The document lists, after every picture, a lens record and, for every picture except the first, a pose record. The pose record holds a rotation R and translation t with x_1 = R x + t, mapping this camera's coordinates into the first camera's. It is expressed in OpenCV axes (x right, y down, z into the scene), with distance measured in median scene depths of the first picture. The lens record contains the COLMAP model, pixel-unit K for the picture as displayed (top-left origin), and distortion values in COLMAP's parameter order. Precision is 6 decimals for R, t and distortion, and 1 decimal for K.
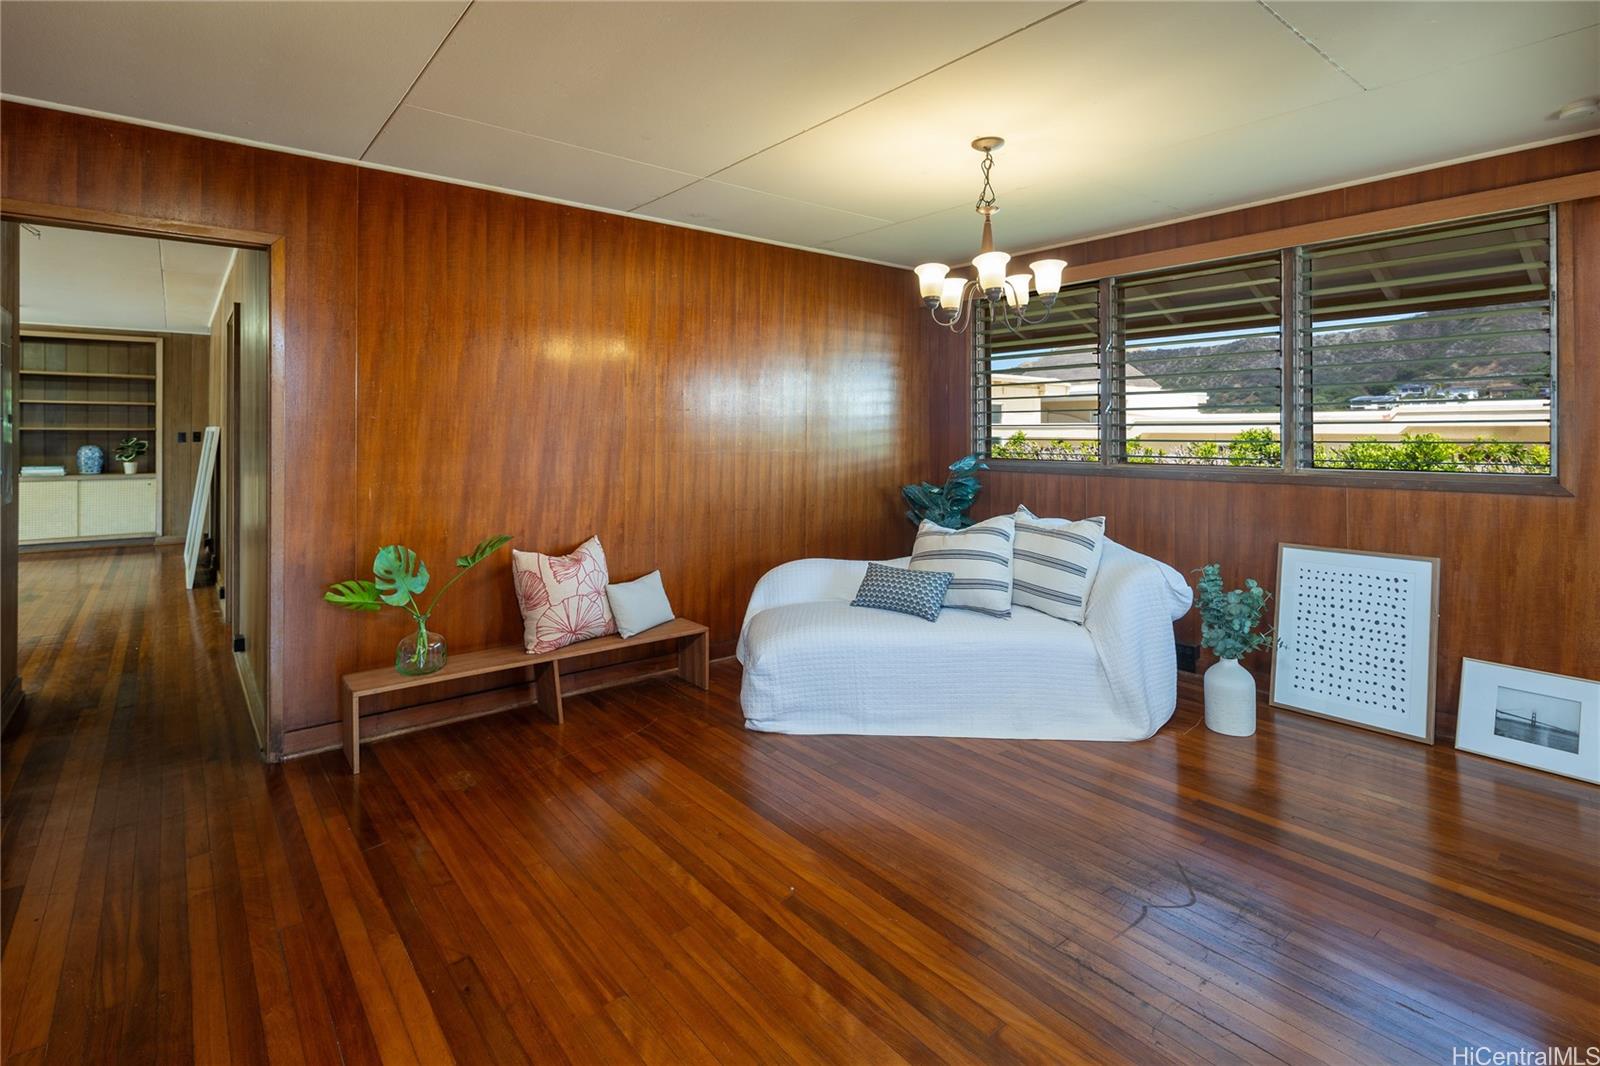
lens RADIAL K [[773.1, 0, 800.8], [0, 773.1, 533.9], [0, 0, 1]] dist [0.000350, 0.000037]
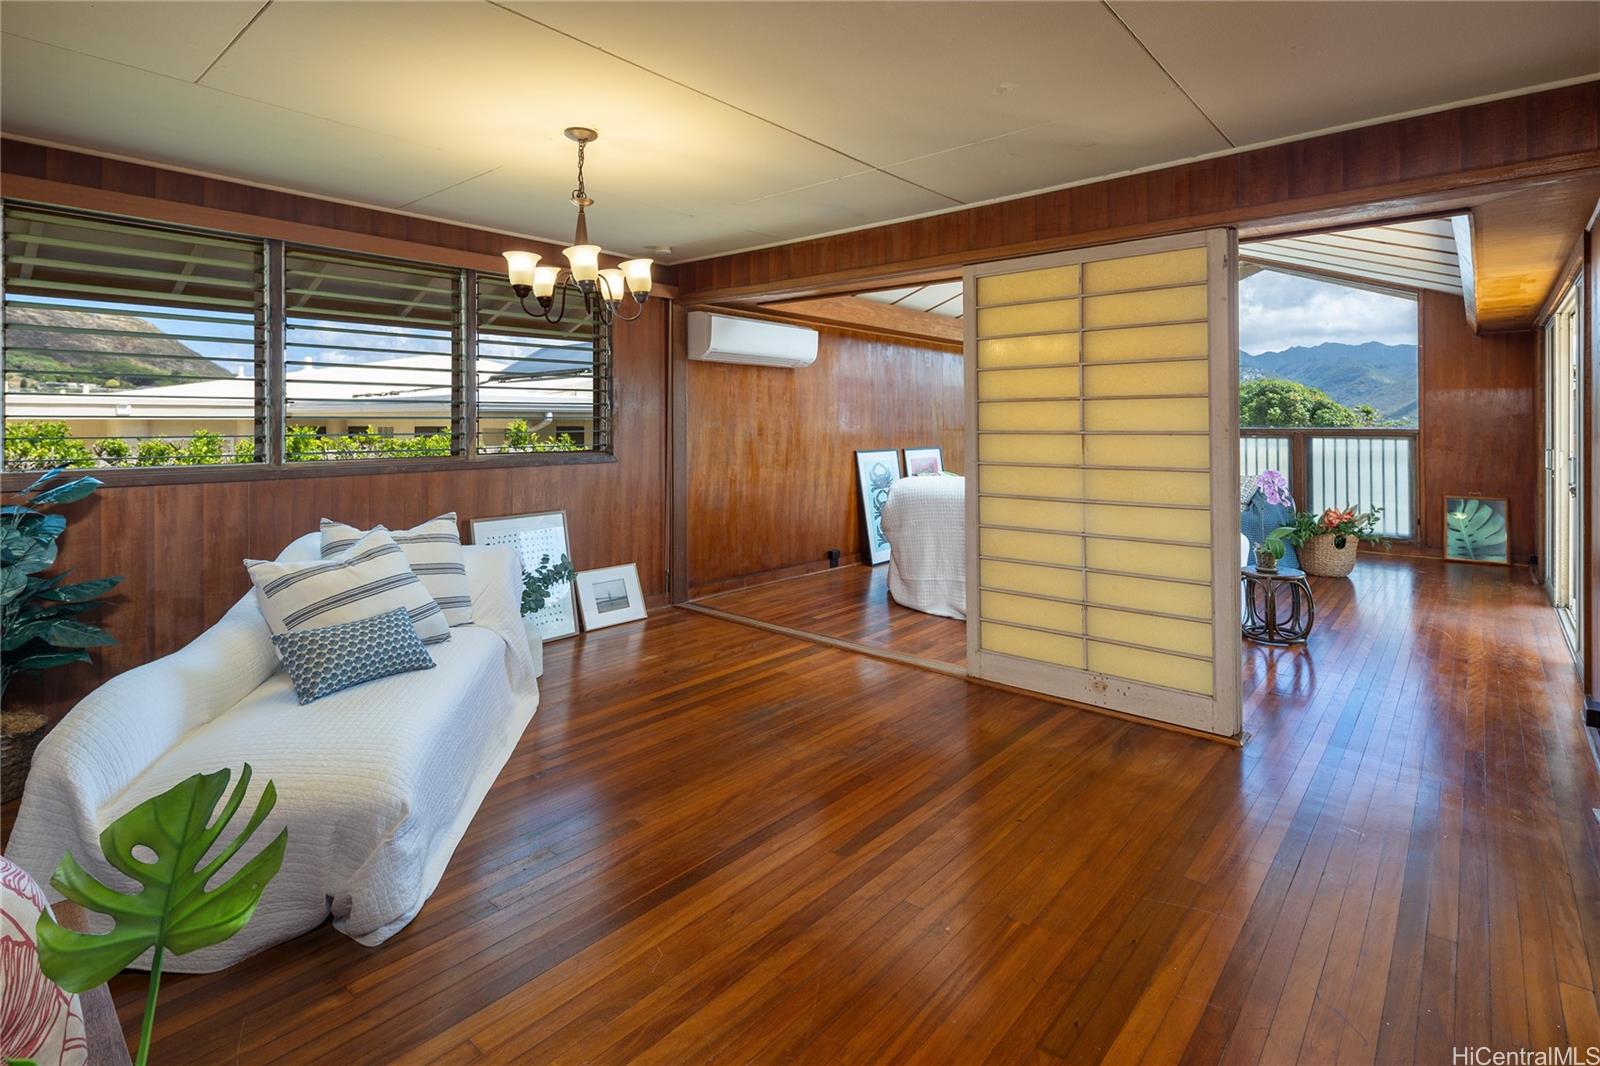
lens RADIAL K [[786.6, 0, 801.0], [0, 786.6, 513.4], [0, 0, 1]] dist [0.001141, 0.000164]
pose [[-0.182270, -0.109331, 0.977151, -0.826825], [0.133490, 0.981846, 0.134756, -0.120426], [-0.974145, 0.155002, -0.164366, 0.934009]]
